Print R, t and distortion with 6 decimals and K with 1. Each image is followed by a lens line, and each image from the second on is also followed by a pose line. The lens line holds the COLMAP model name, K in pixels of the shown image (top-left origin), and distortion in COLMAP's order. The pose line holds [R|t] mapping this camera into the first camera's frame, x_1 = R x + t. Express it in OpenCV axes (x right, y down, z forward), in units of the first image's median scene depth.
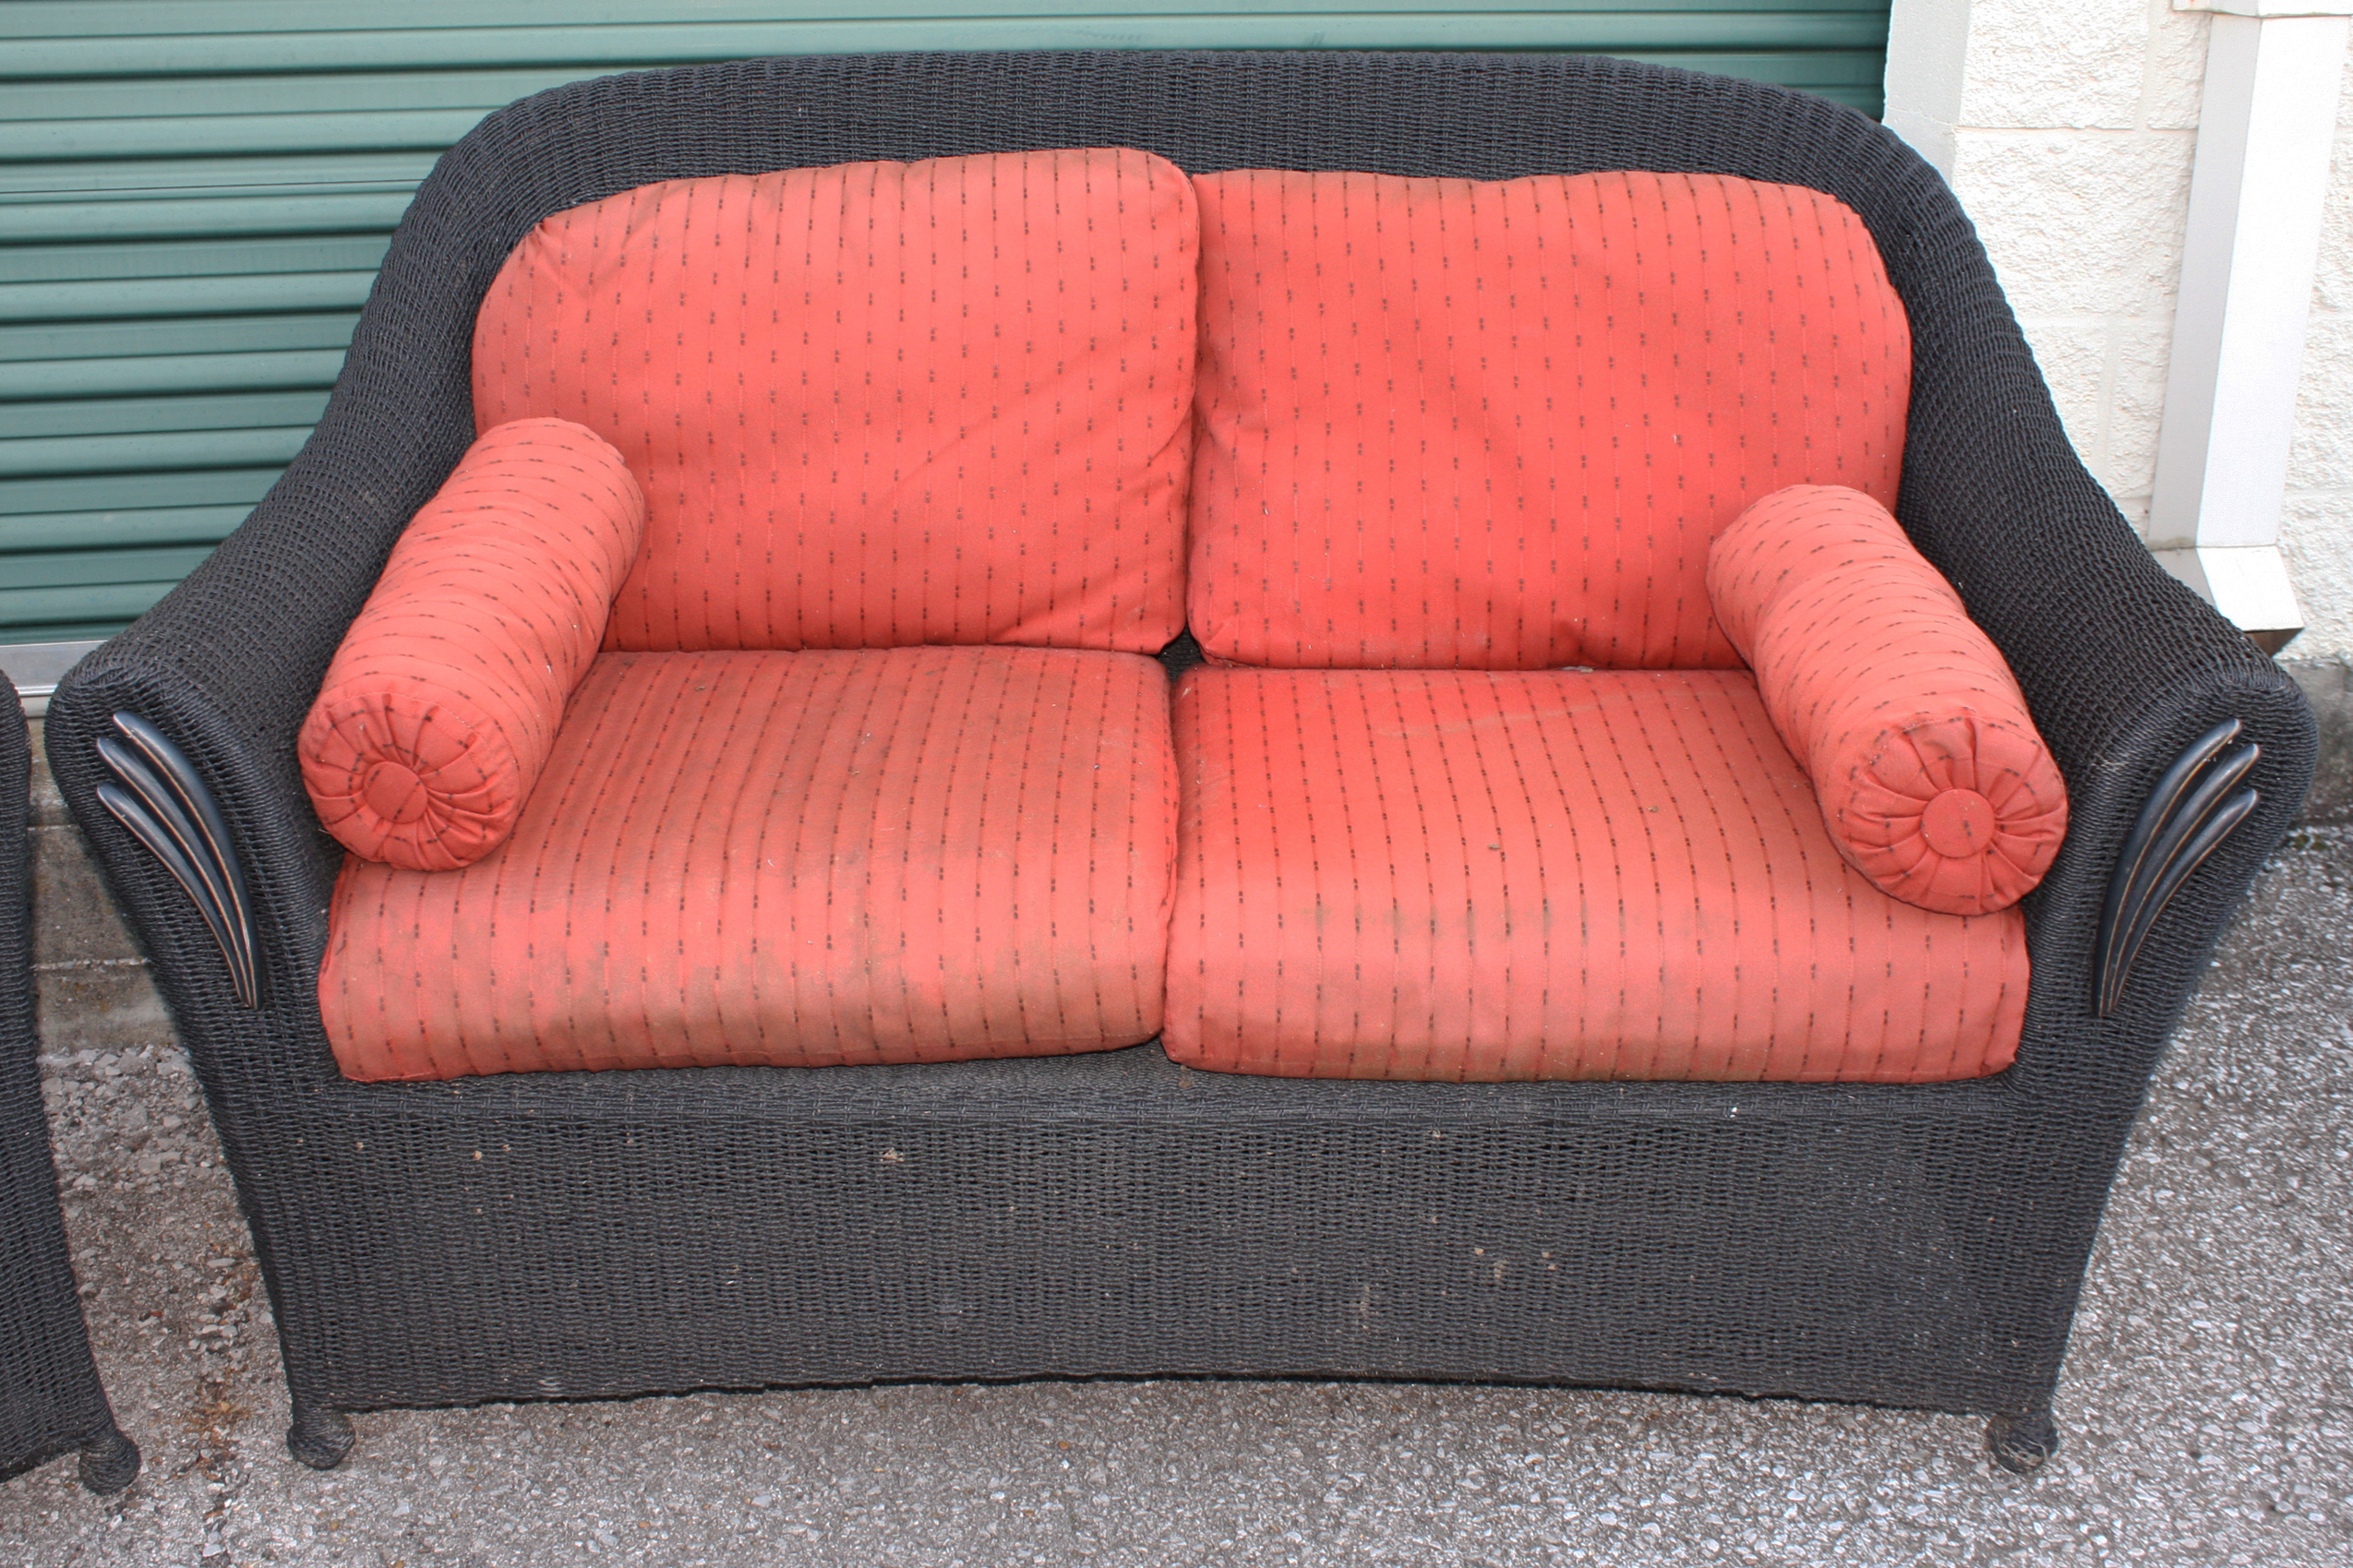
lens RADIAL K [[2611.7, 0, 1168.3], [0, 2611.7, 793.6], [0, 0, 1]] dist [-0.093067, 0.000000]
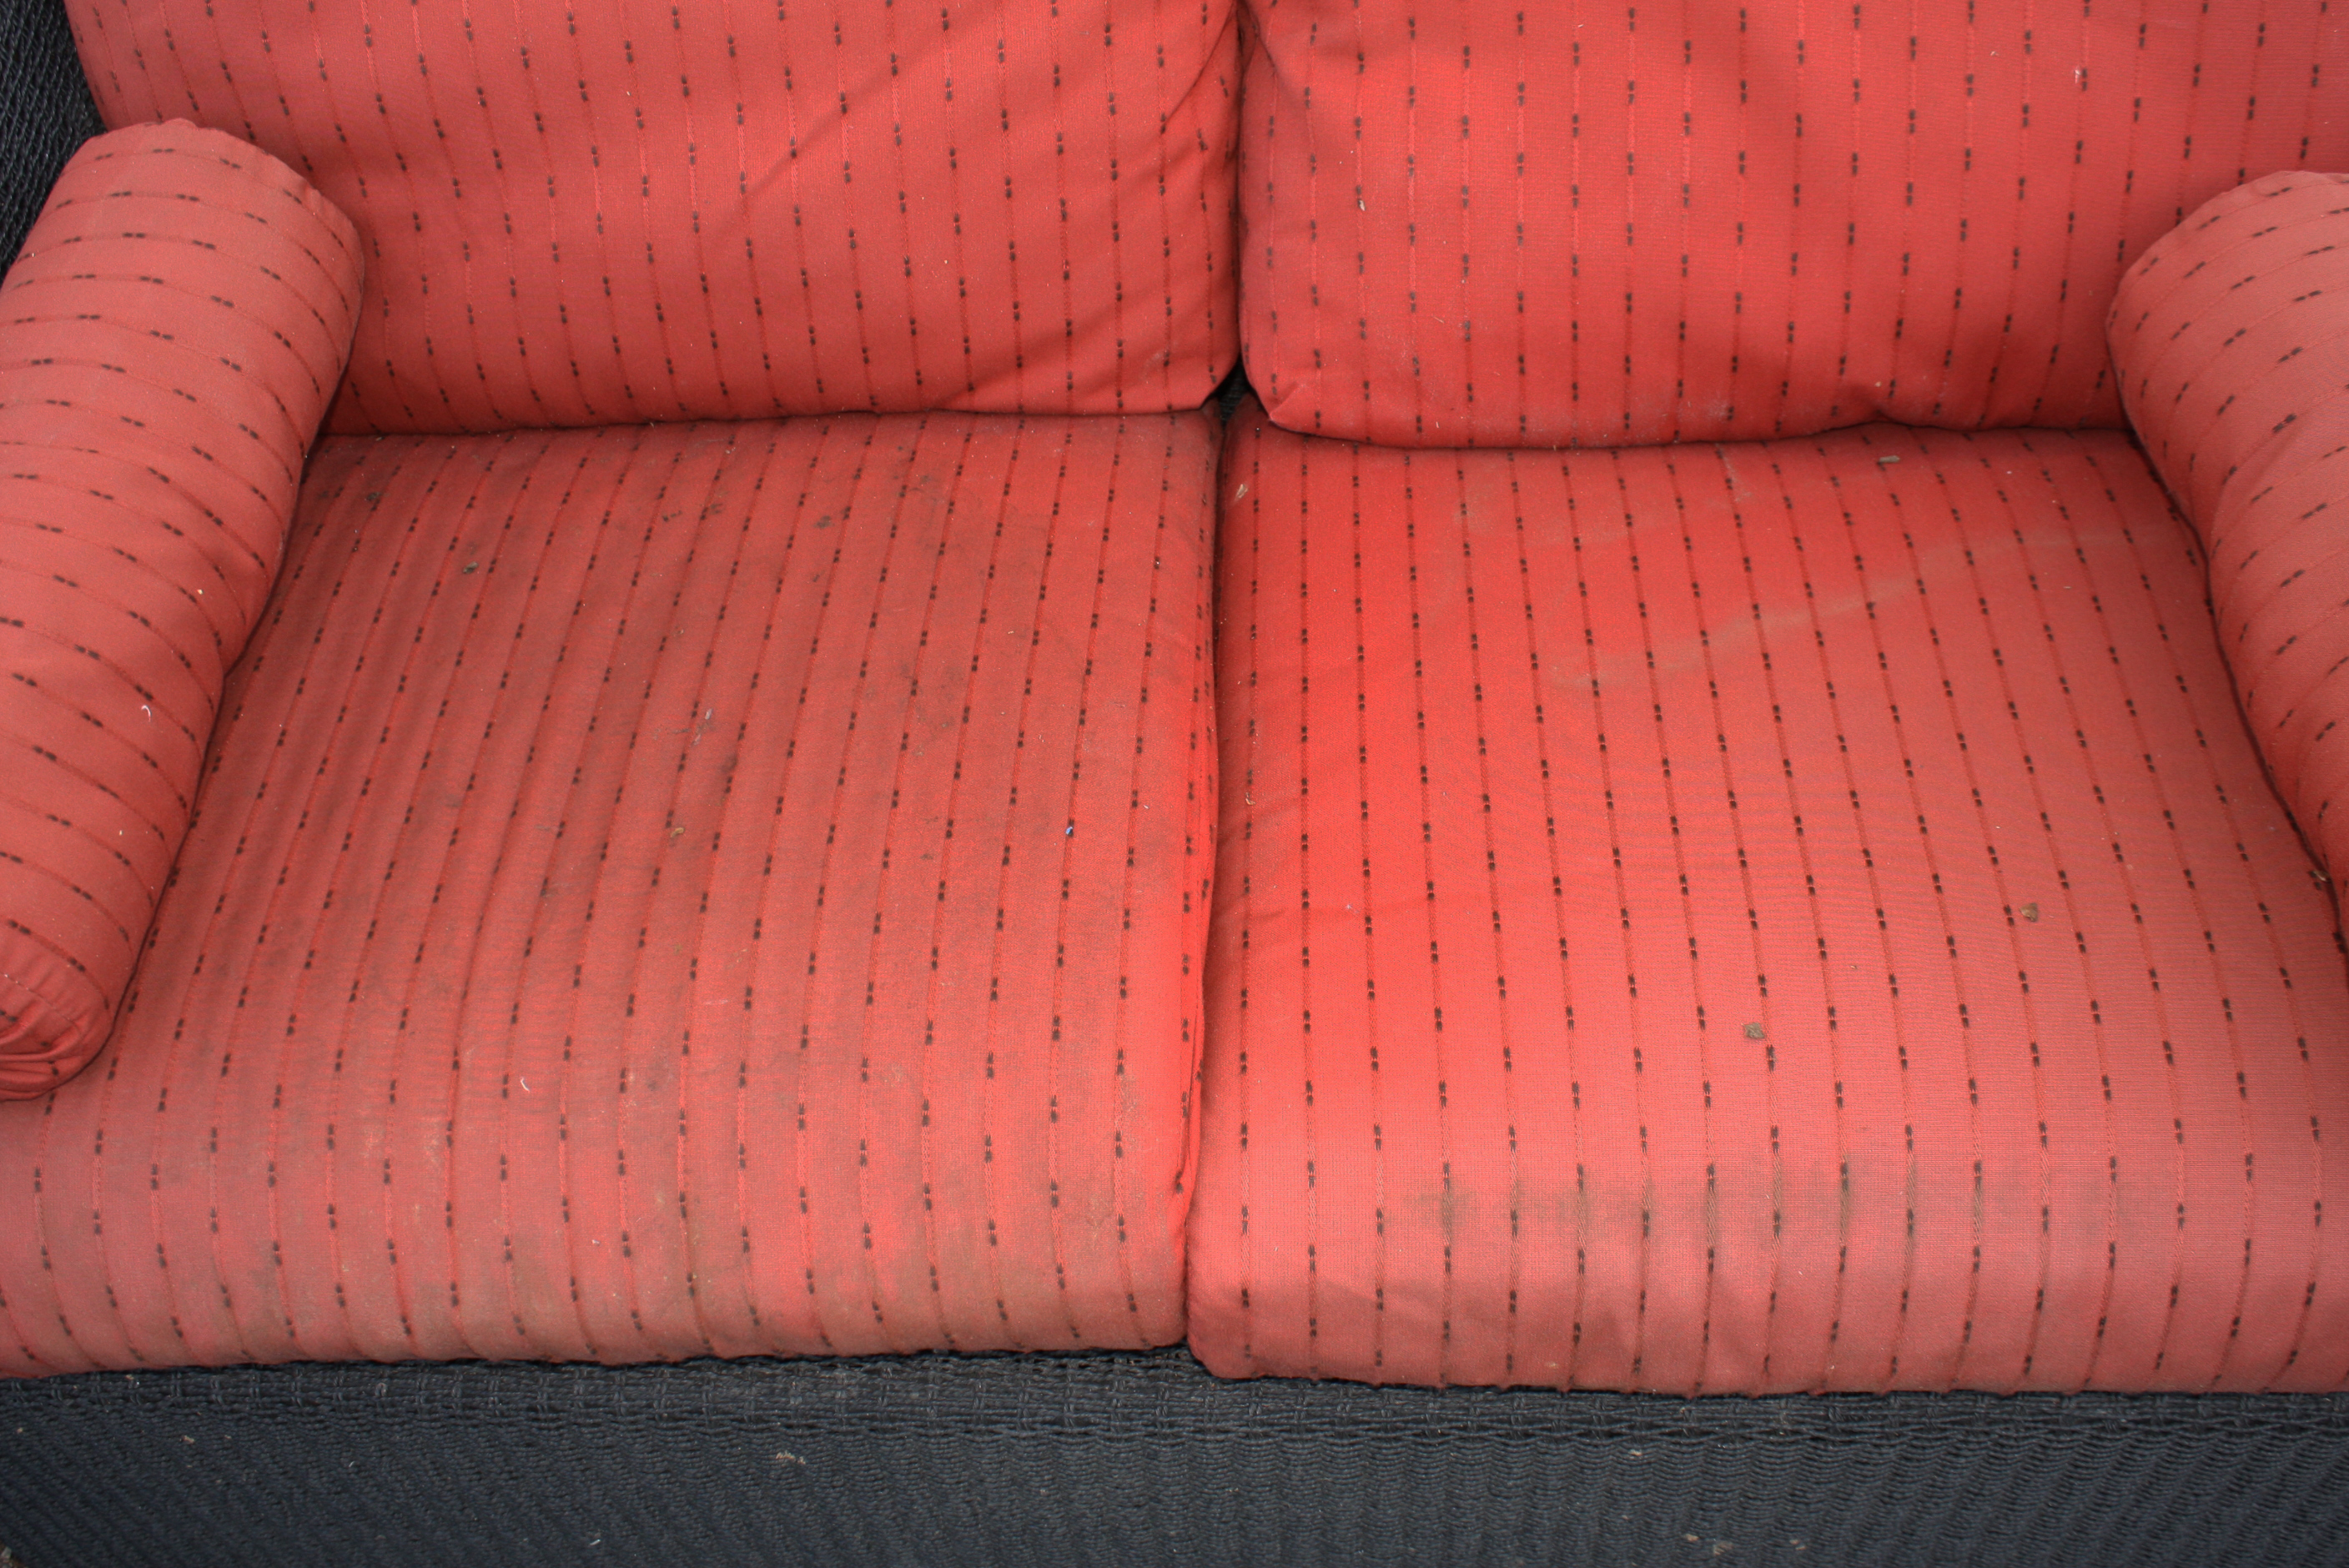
lens RADIAL K [[2239.9, 0, 1164.9], [0, 2239.9, 771.7], [0, 0, 1]] dist [-0.085012, 0.000000]
pose [[0.996693, -0.021739, -0.078292, 0.033762], [0.052004, 0.911019, 0.409072, -0.228429], [0.062433, -0.411791, 0.909137, 0.547842]]
